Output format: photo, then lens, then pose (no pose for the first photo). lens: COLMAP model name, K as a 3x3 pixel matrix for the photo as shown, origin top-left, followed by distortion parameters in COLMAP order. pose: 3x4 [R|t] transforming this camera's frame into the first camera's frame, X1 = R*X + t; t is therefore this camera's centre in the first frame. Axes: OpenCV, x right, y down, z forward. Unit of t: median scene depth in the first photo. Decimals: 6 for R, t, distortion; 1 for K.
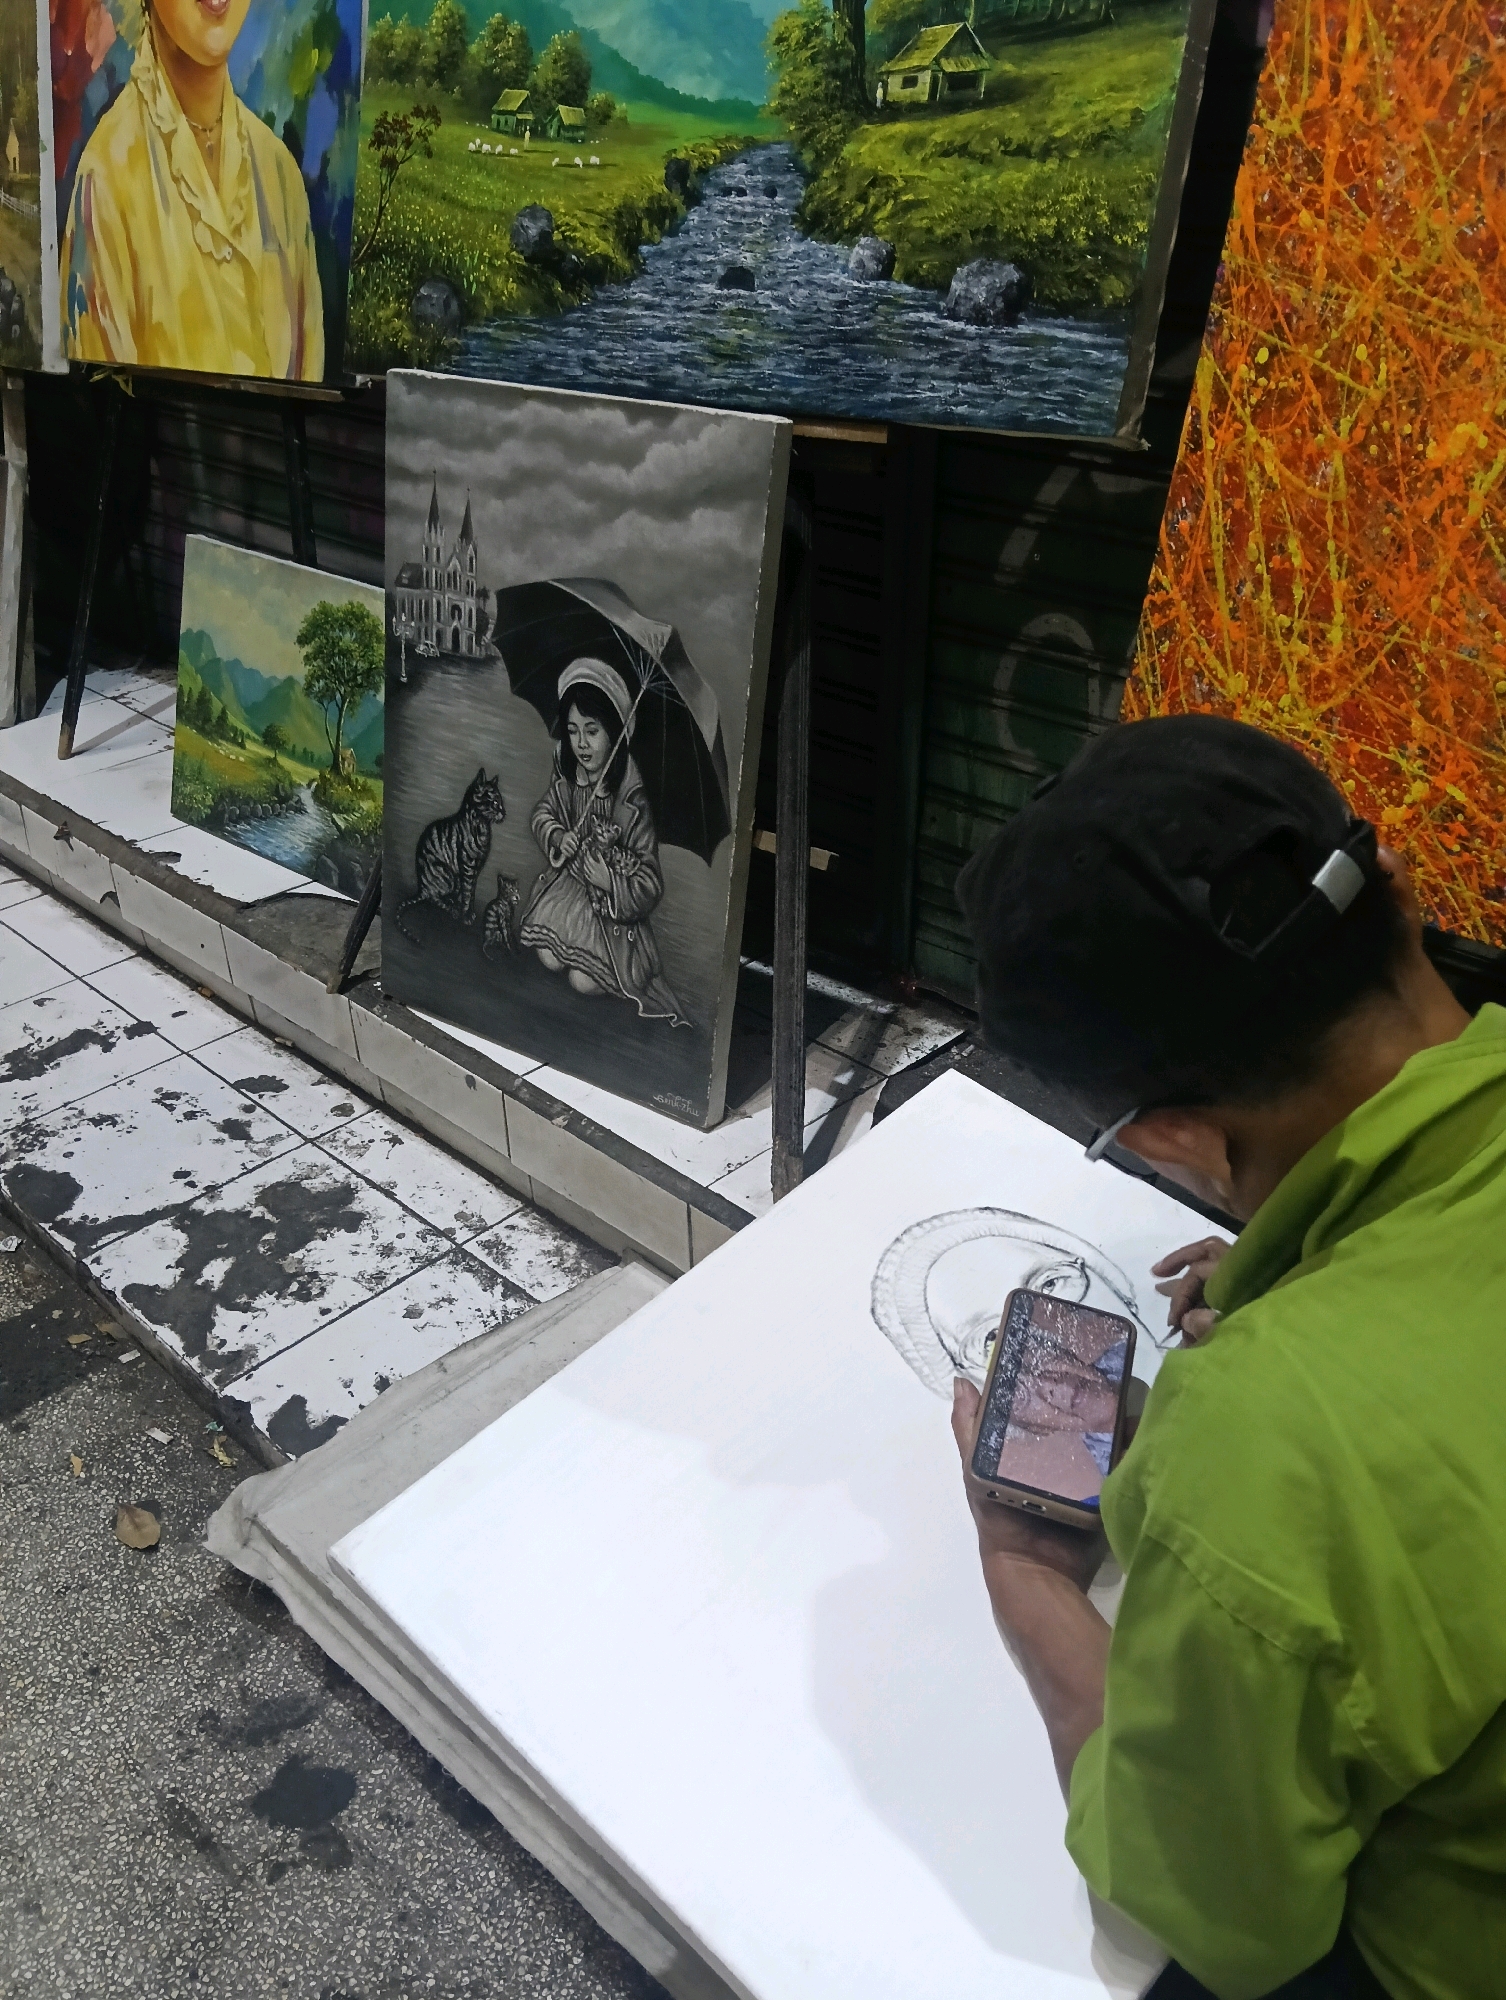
lens RADIAL K [[1606.8, 0, 751.4], [0, 1606.8, 1013.2], [0, 0, 1]] dist [0.048239, -0.112353]
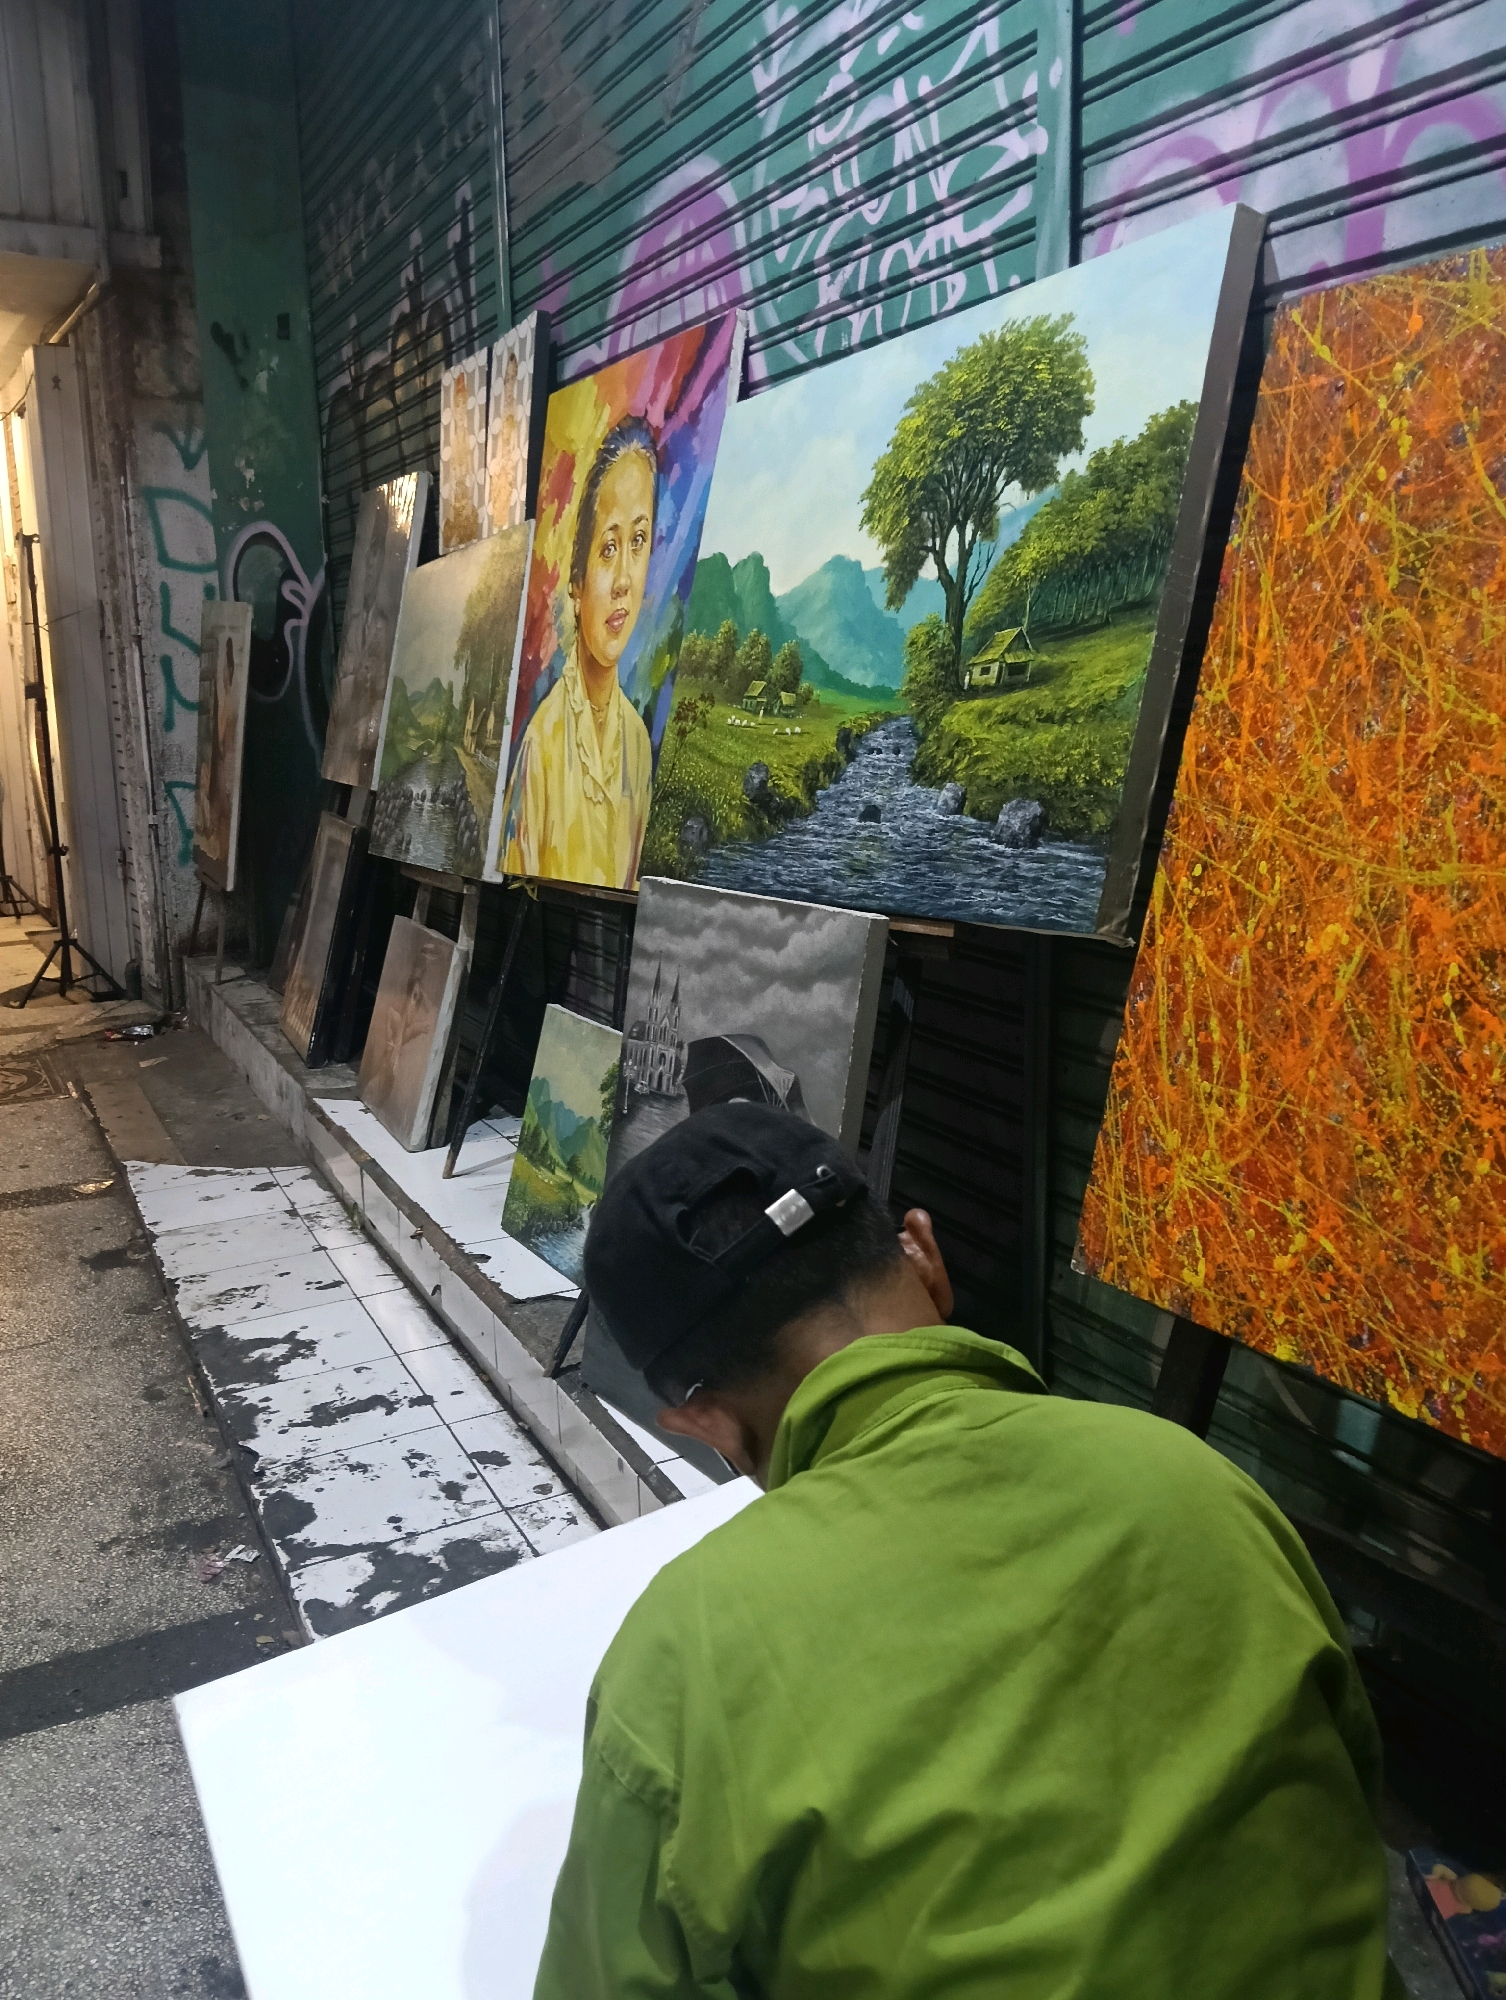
lens RADIAL K [[1606.8, 0, 739.5], [0, 1606.8, 998.4], [0, 0, 1]] dist [0.048239, -0.112353]
pose [[0.941488, 0.051224, -0.333131, 0.300852], [-0.155837, 0.942550, -0.295490, 0.063726], [0.298856, 0.330115, 0.895382, -0.099411]]
